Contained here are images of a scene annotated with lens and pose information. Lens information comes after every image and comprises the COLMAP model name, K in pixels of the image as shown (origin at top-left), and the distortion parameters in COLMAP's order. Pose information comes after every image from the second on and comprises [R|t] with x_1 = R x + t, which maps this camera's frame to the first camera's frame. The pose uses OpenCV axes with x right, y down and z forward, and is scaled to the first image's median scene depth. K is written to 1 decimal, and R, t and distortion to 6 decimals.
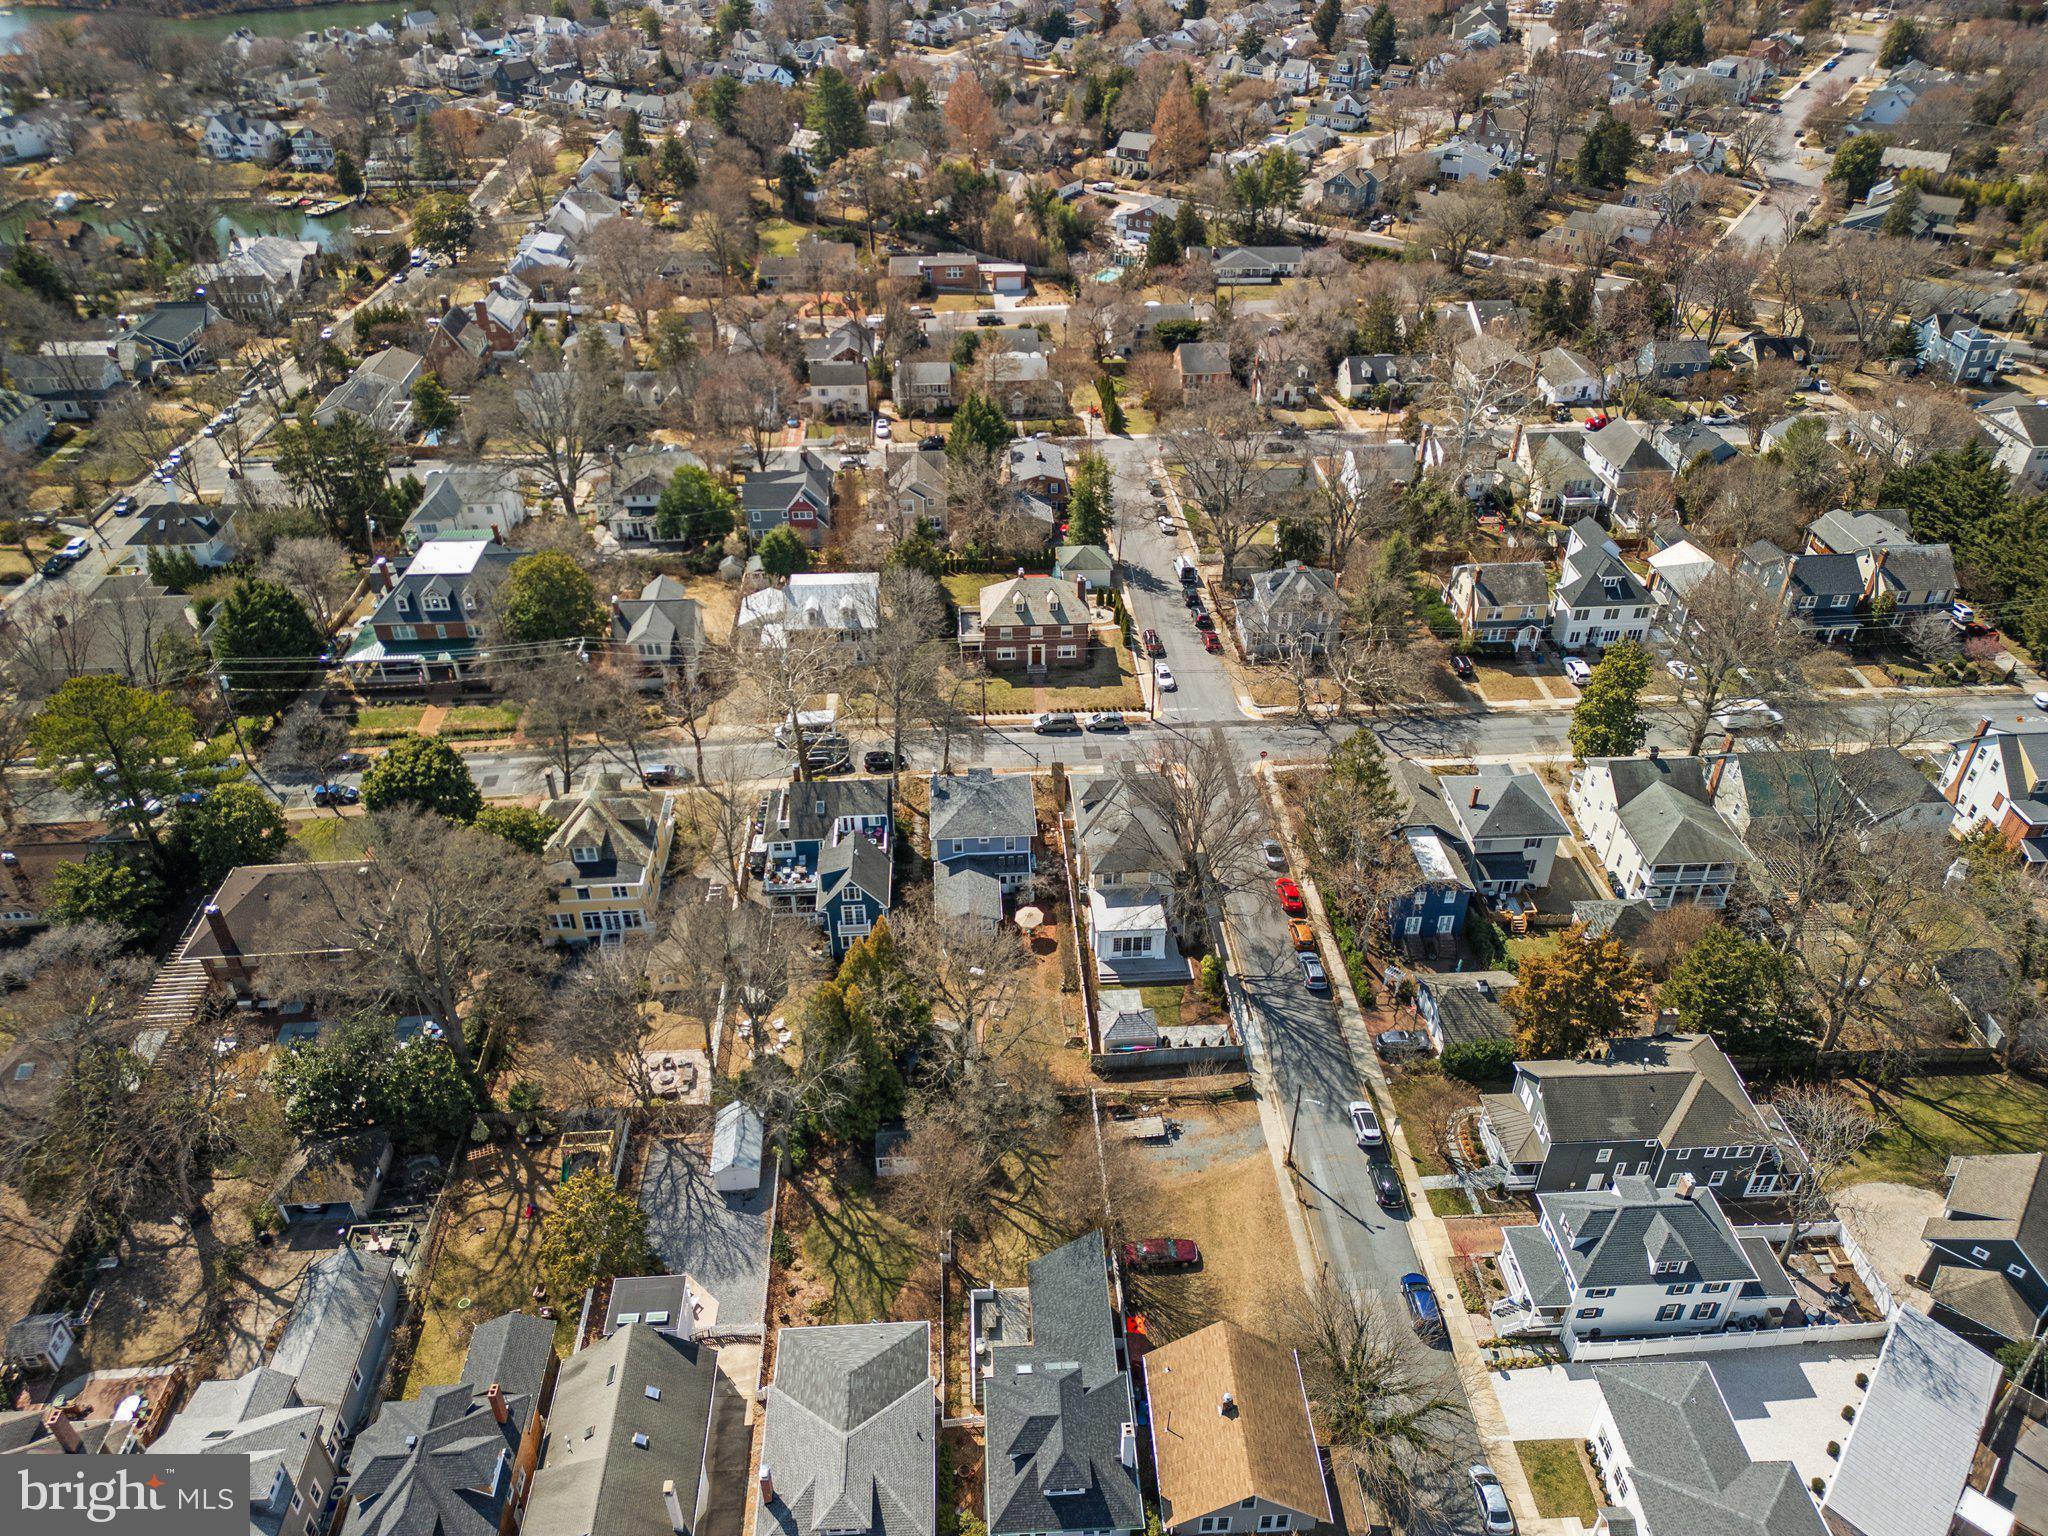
lens RADIAL K [[1407.6, 0, 1024.0], [0, 1407.6, 768.0], [0, 0, 1]] dist [0.153560, -0.127174]
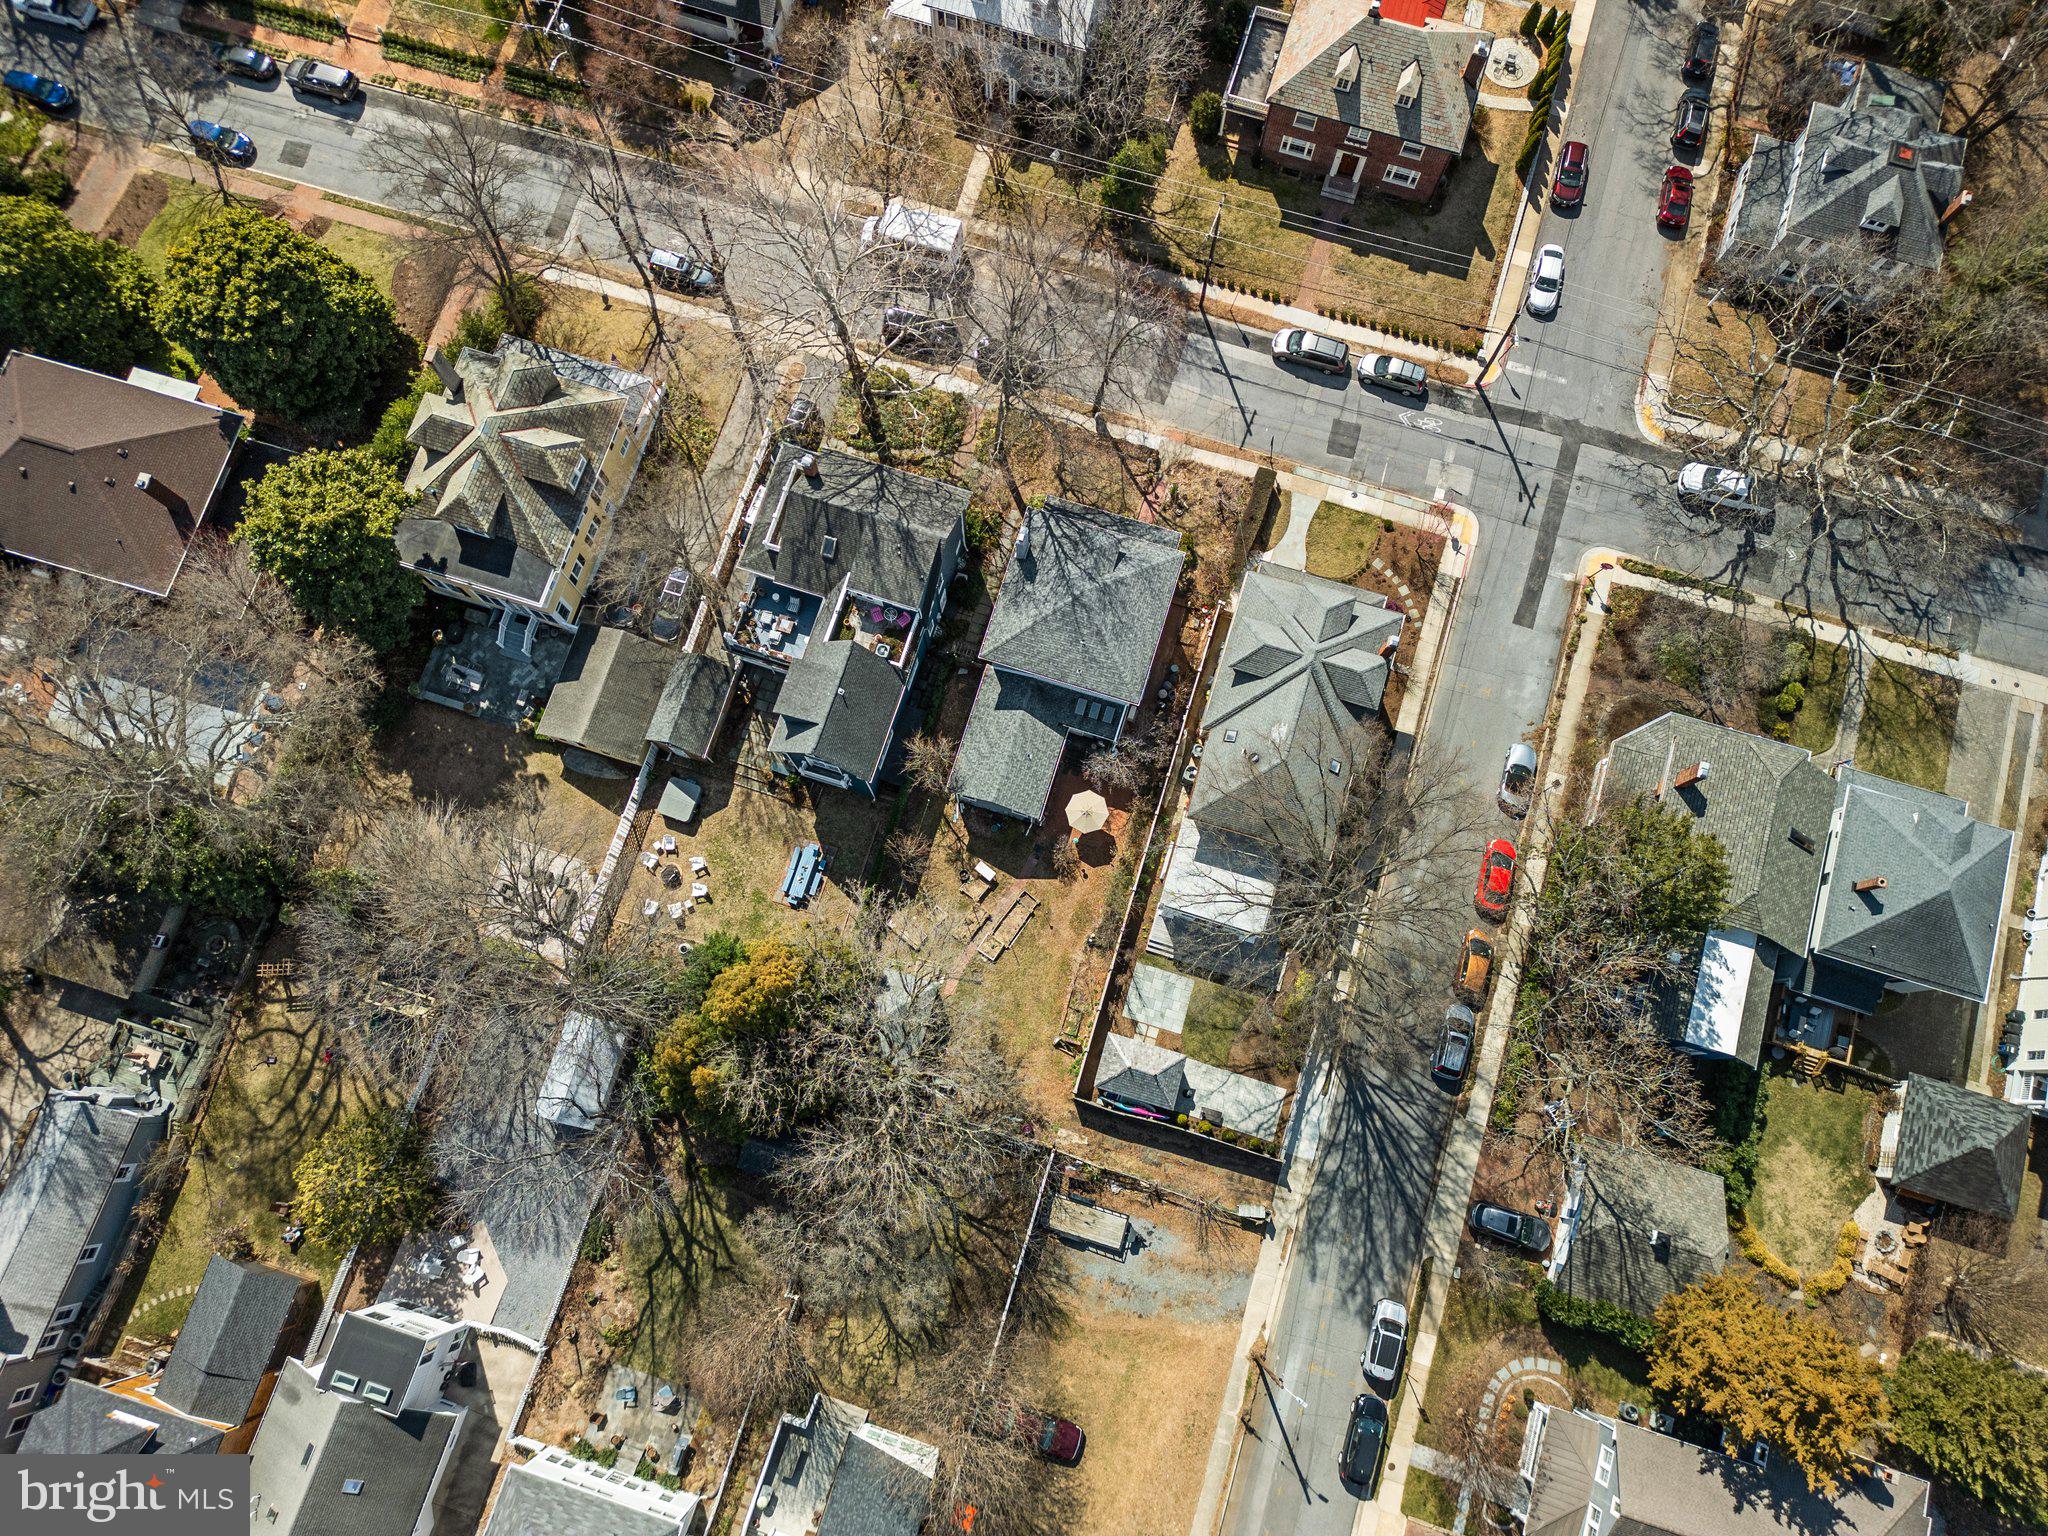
lens RADIAL K [[1443.8, 0, 1024.0], [0, 1443.8, 768.0], [0, 0, 1]] dist [0.089416, -0.074330]
pose [[0.934974, 0.347654, -0.070424, 0.017643], [-0.213071, 0.709171, 0.672070, -0.383263], [0.283590, -0.613363, 0.737132, 0.533984]]
